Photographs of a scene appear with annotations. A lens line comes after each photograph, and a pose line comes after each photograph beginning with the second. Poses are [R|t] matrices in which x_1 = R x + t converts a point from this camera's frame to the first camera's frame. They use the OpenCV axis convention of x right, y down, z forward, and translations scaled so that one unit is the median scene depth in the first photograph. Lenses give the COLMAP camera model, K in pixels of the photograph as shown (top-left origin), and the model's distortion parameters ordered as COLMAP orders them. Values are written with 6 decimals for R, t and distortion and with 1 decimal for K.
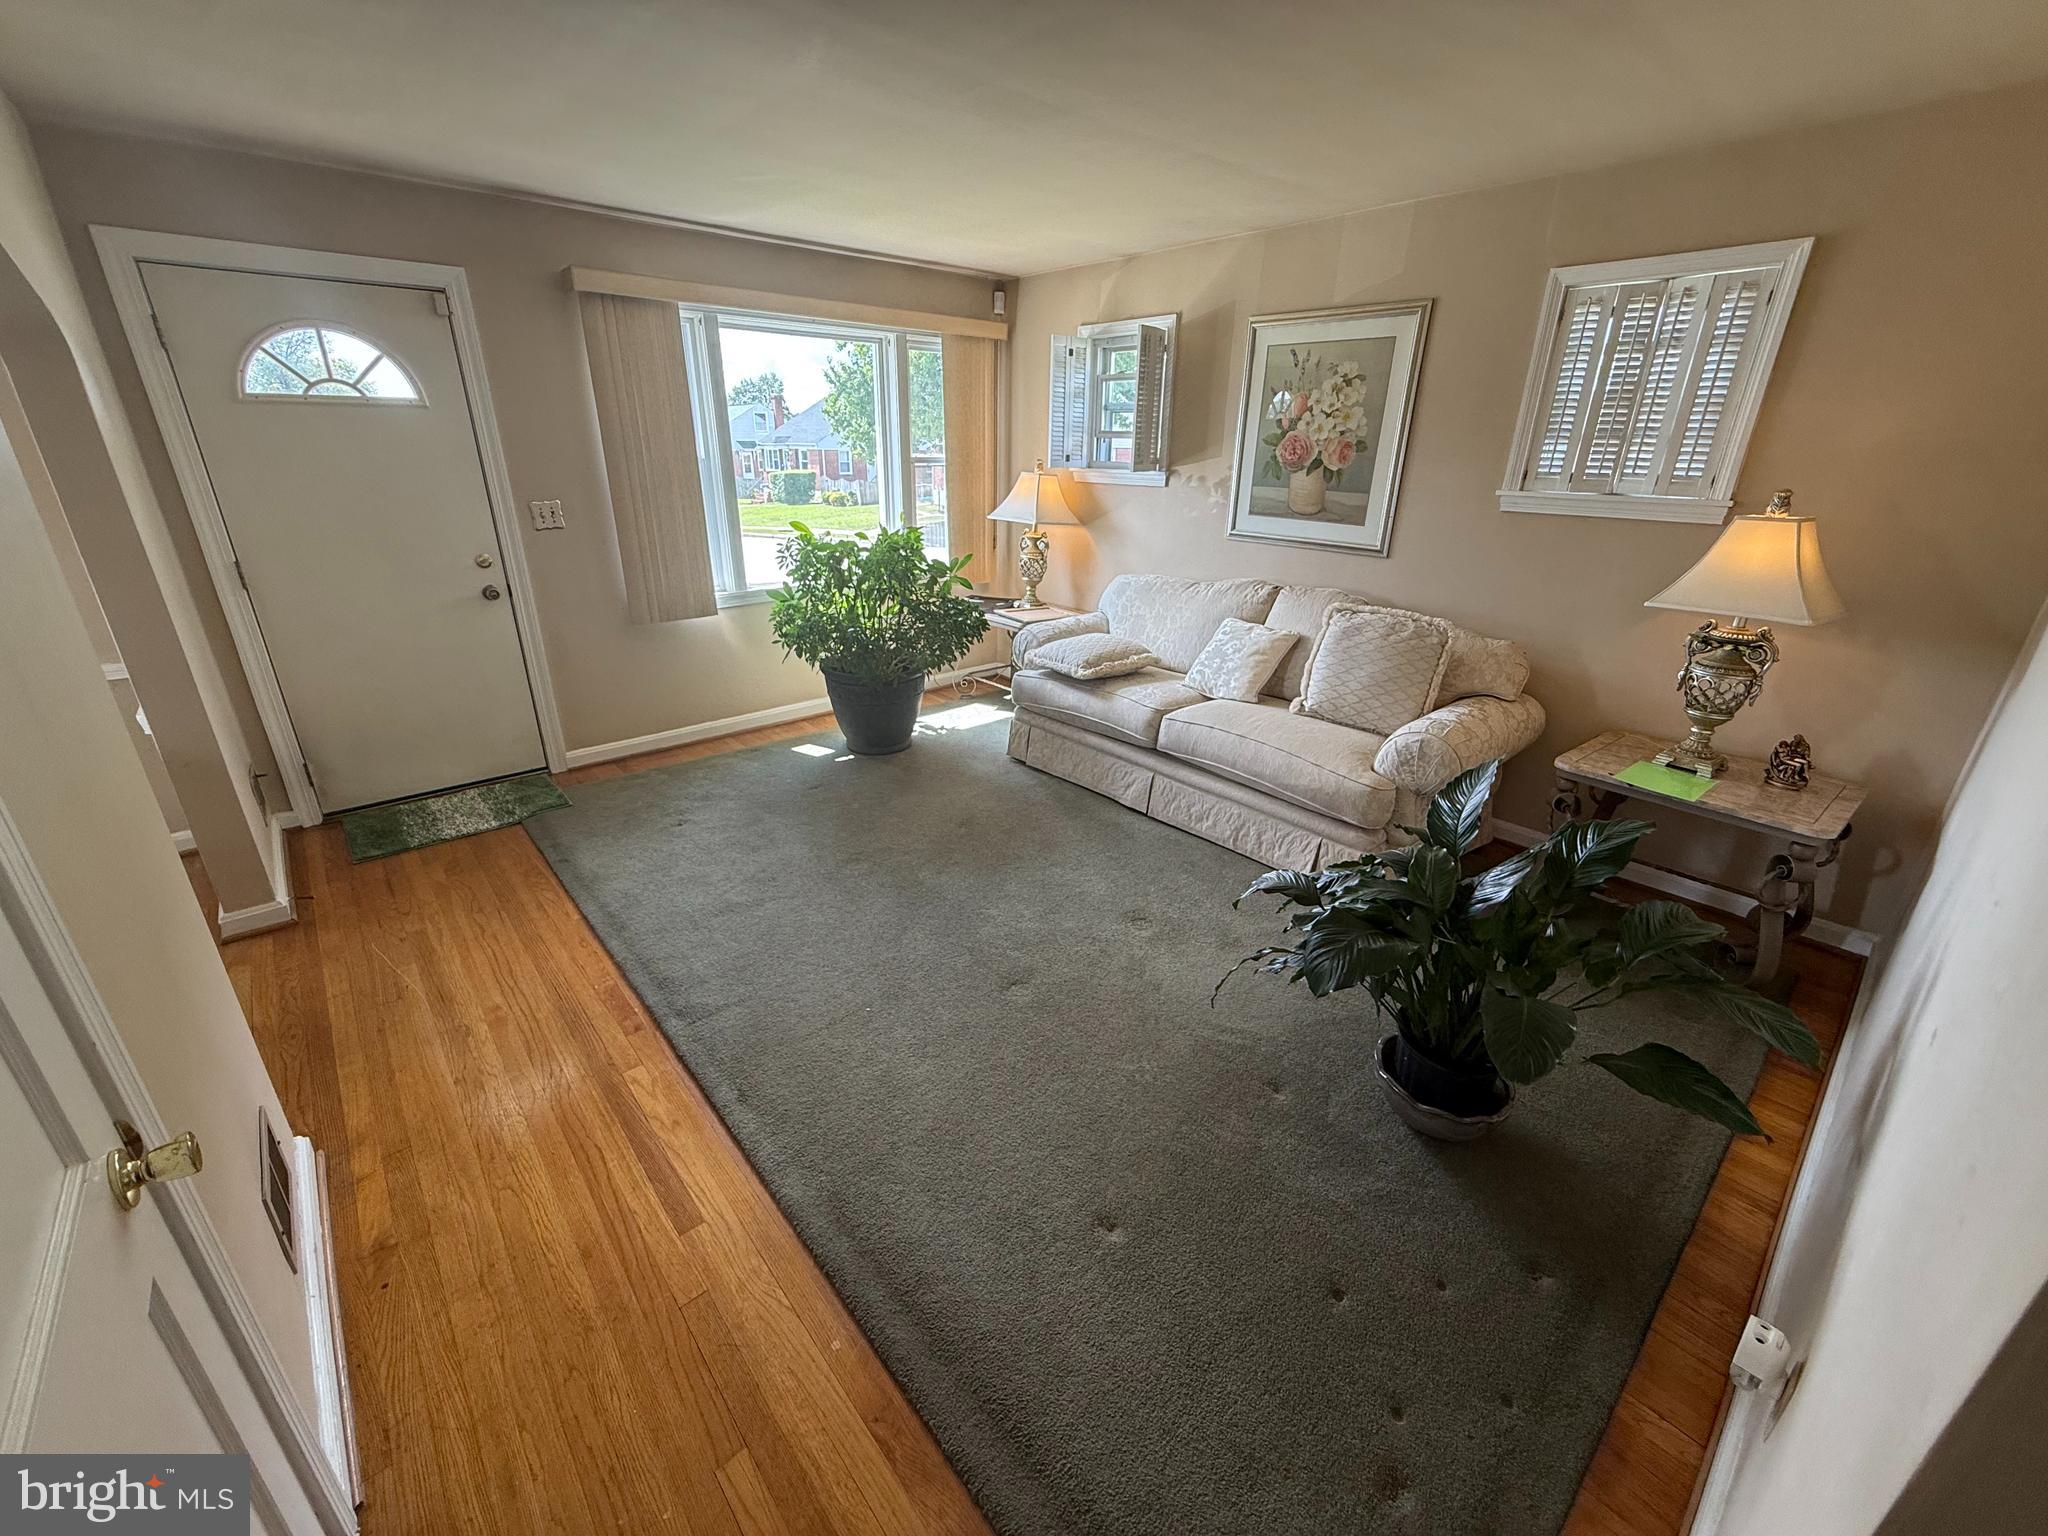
lens RADIAL K [[818.6, 0, 1025.2], [0, 818.6, 763.4], [0, 0, 1]] dist [0.002726, -0.001288]
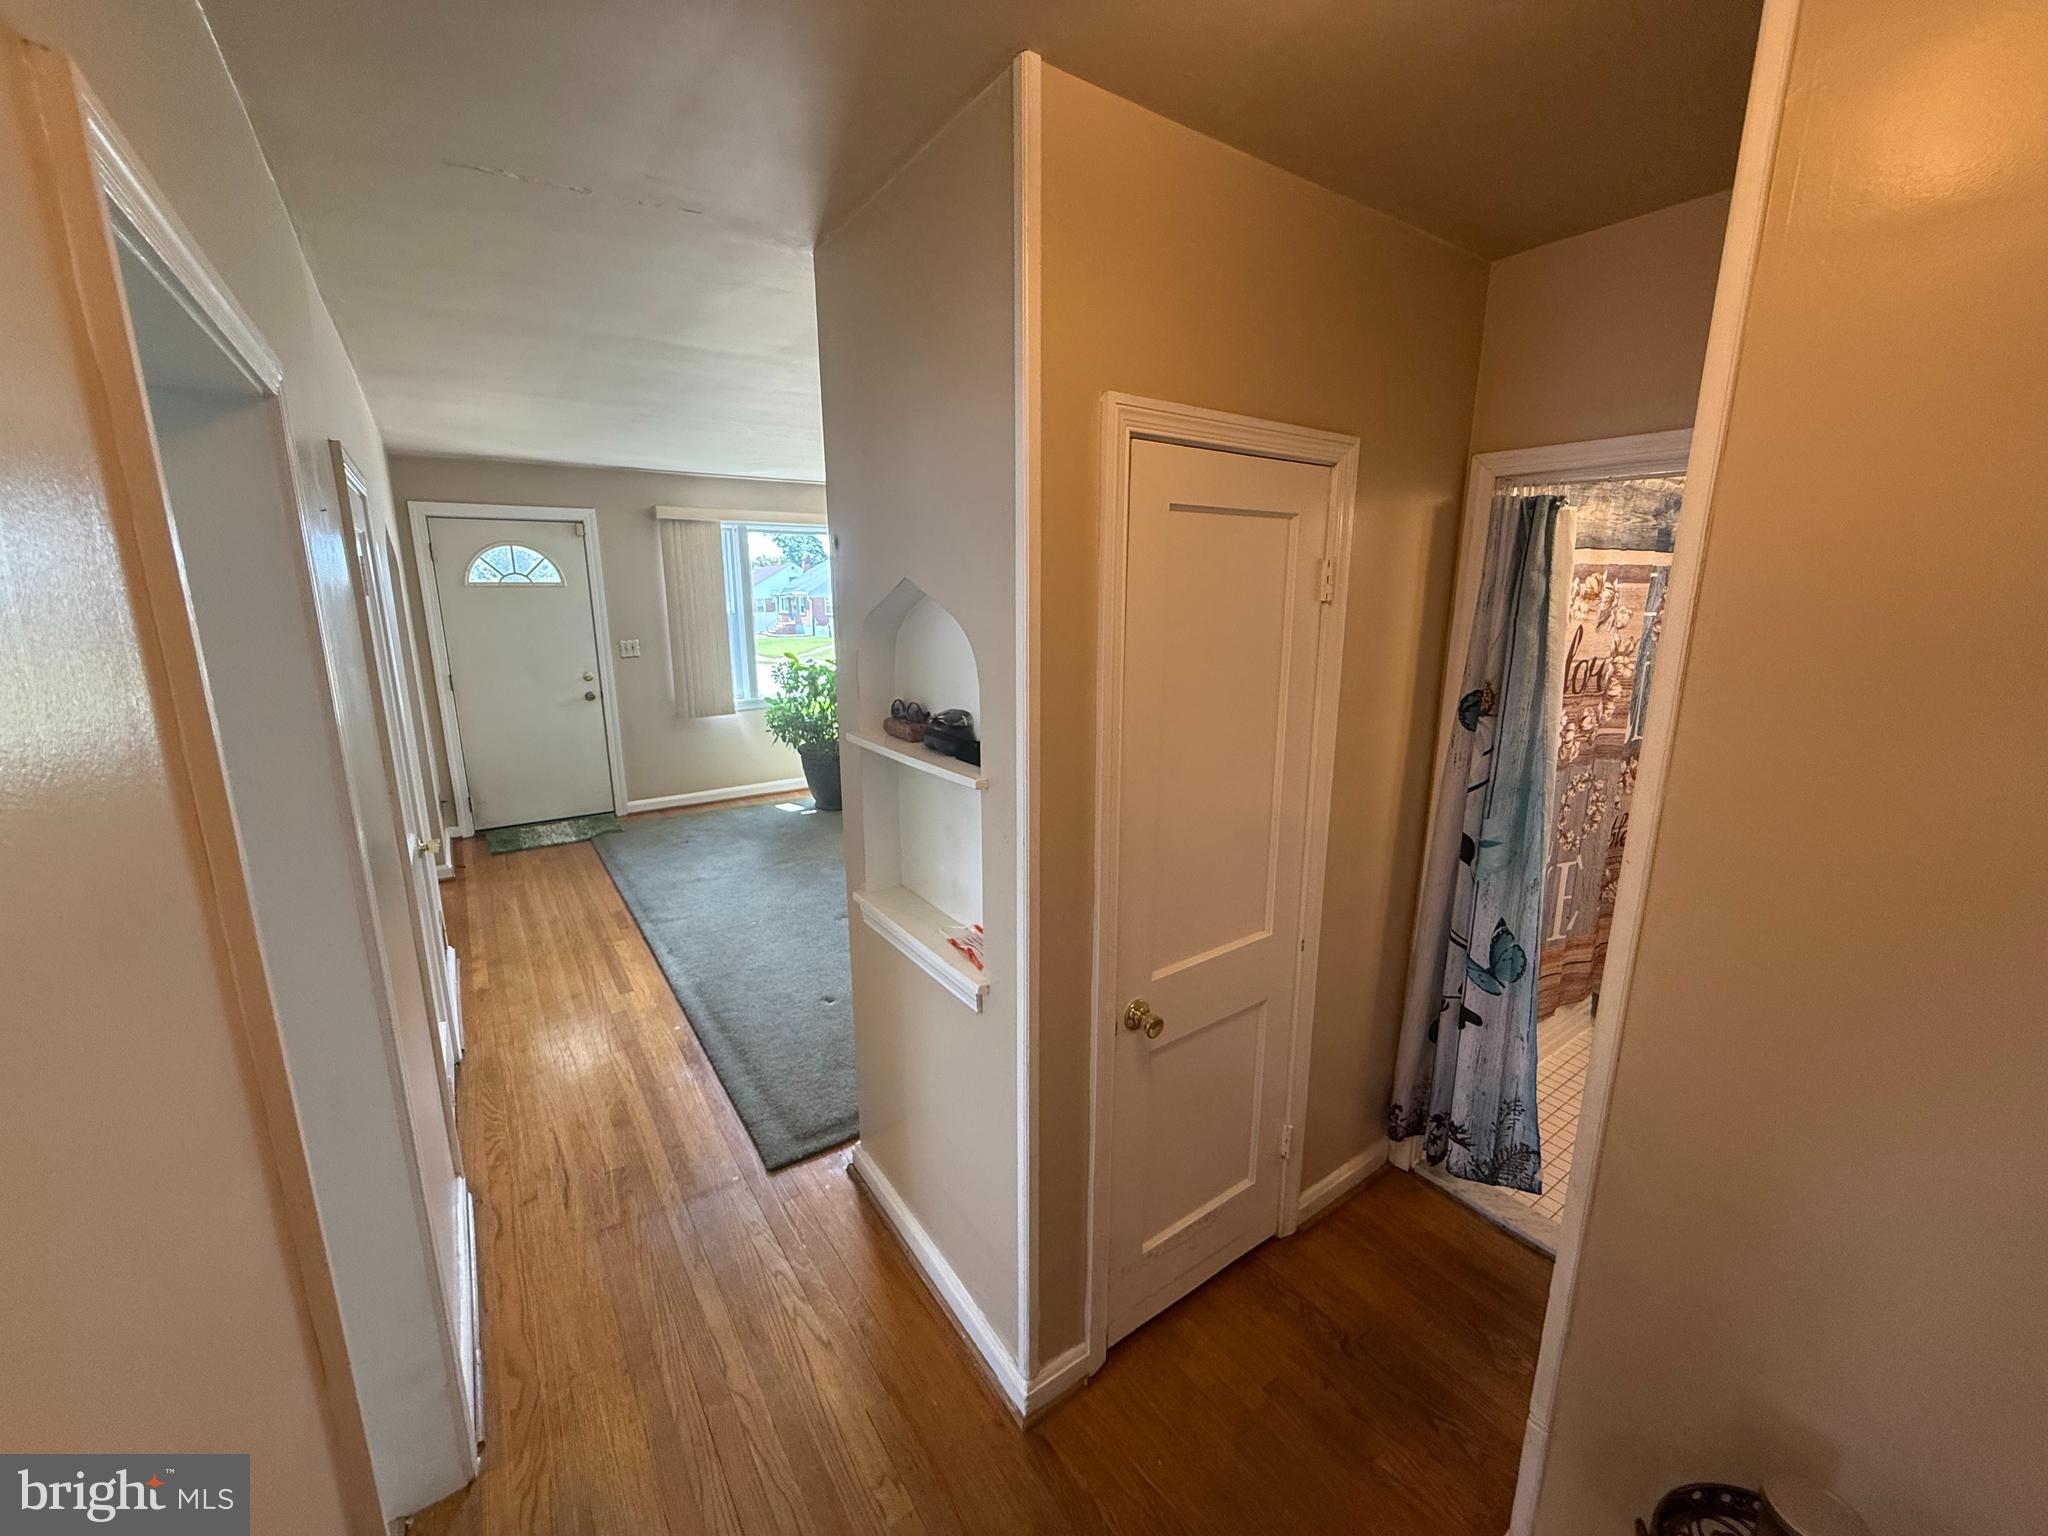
lens RADIAL K [[818.6, 0, 1020.8], [0, 818.6, 764.7], [0, 0, 1]] dist [0.002726, -0.001288]
pose [[0.992921, 0.013545, -0.118005, 0.386556], [-0.032149, 0.987040, -0.157220, 0.153797], [0.114346, 0.159901, 0.980488, -0.464967]]
